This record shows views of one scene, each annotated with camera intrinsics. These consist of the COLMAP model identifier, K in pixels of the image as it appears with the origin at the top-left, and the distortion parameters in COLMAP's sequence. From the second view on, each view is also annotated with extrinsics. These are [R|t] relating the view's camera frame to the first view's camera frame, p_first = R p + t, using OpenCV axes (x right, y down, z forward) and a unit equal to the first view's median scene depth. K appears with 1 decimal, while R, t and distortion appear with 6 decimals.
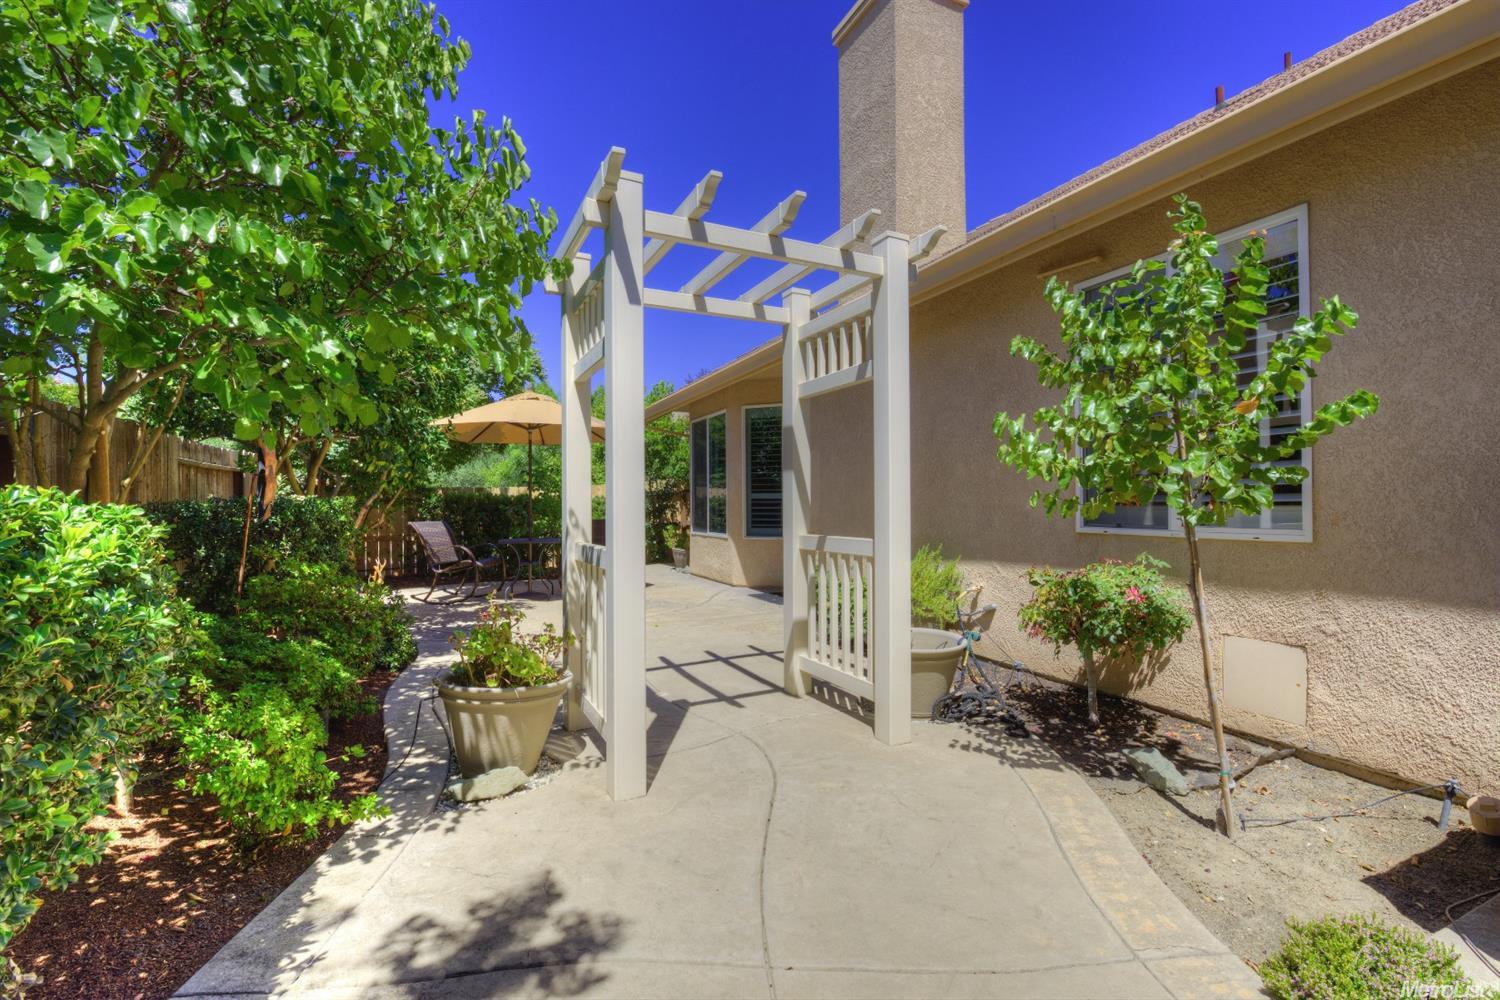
lens RADIAL K [[650.0, 0, 750.6], [0, 650.0, 502.1], [0, 0, 1]] dist [-0.001241, -0.010417]
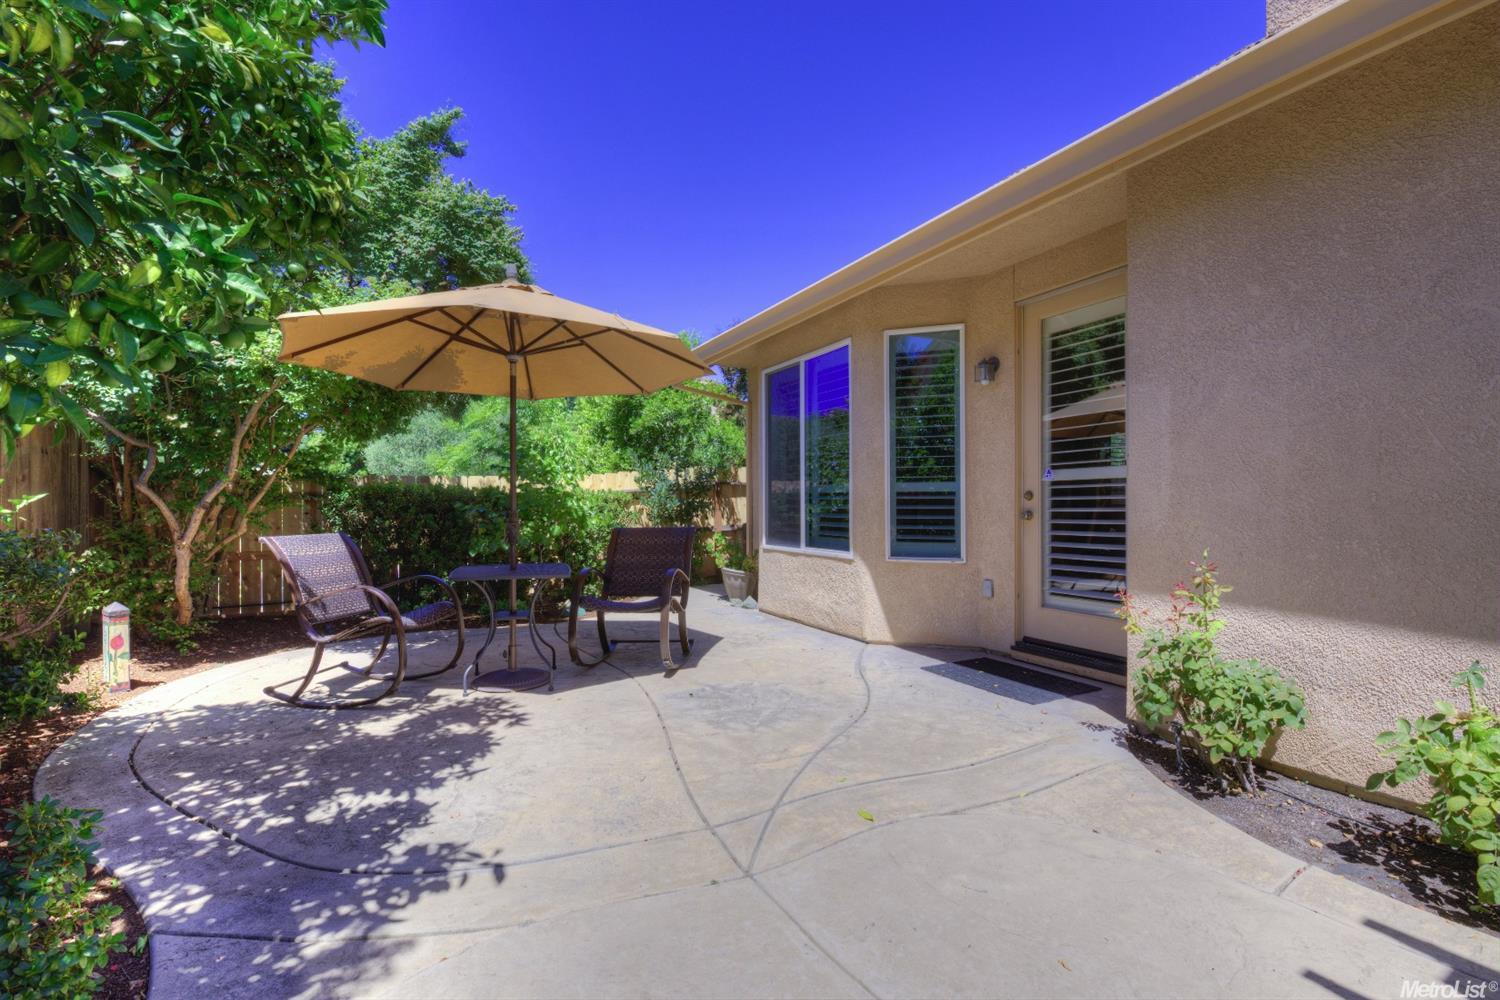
lens RADIAL K [[586.7, 0, 719.1], [0, 586.7, 502.1], [0, 0, 1]] dist [0.029826, 0.000010]
pose [[0.998377, 0.000108, 0.056944, -0.243127], [-0.000280, 0.999995, 0.003022, 0.003395], [-0.056943, -0.003033, 0.998373, 0.627070]]
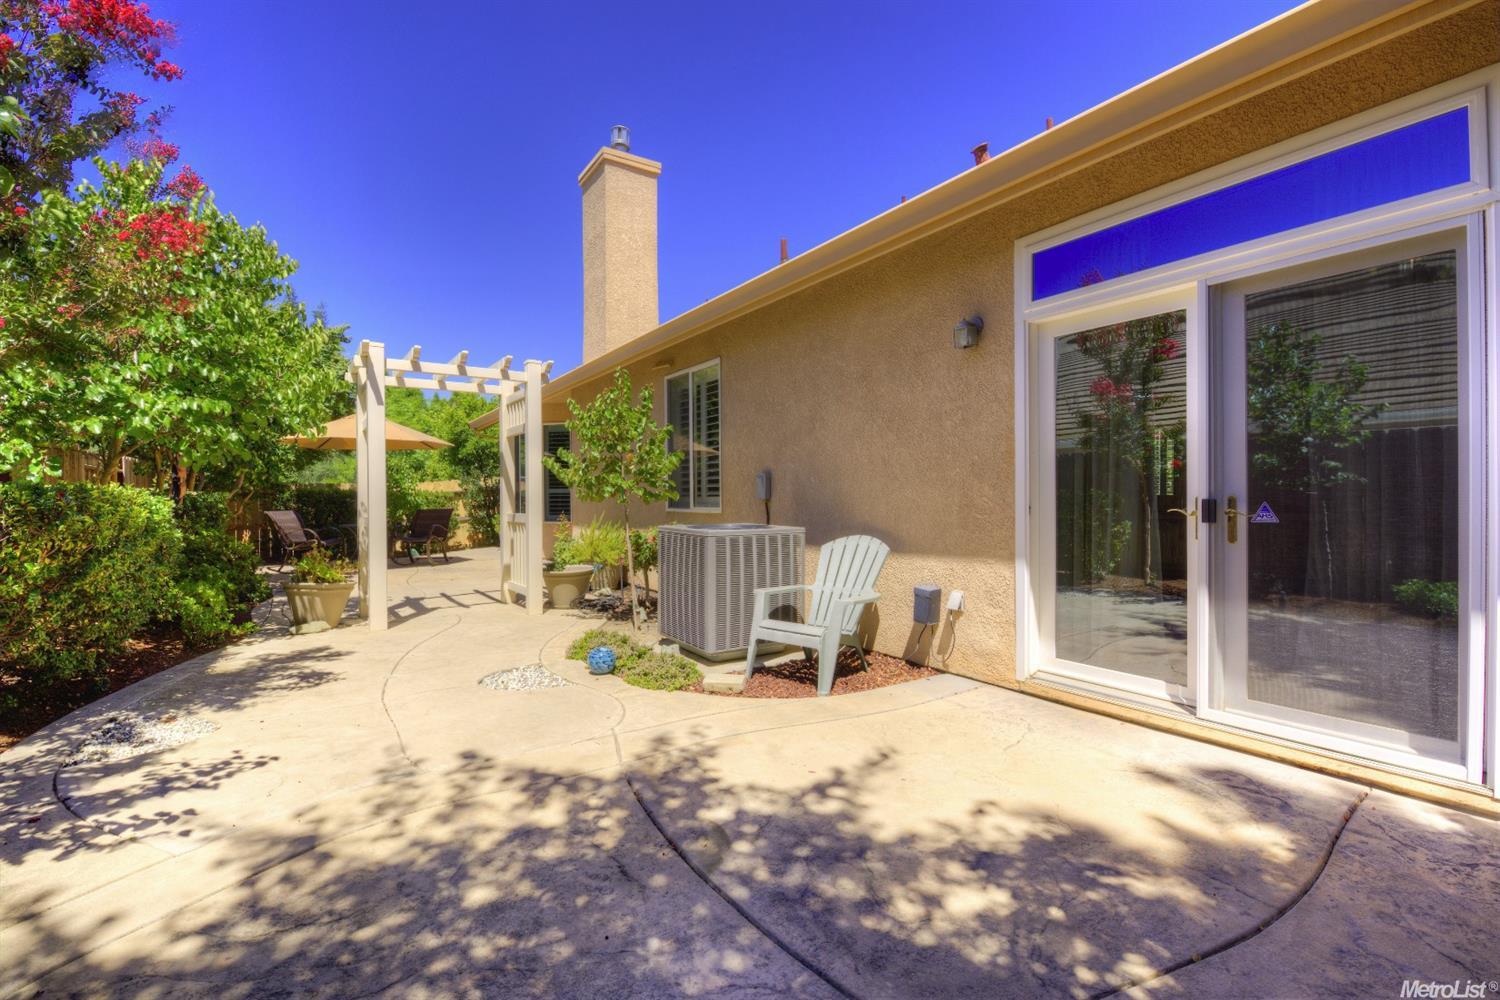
lens RADIAL K [[650.0, 0, 750.6], [0, 650.0, 502.1], [0, 0, 1]] dist [-0.001241, -0.010417]
pose [[0.987084, -0.003963, 0.160152, 0.281381], [0.002477, 0.999952, 0.009476, 0.002478], [-0.160182, -0.008957, 0.987047, -0.543037]]
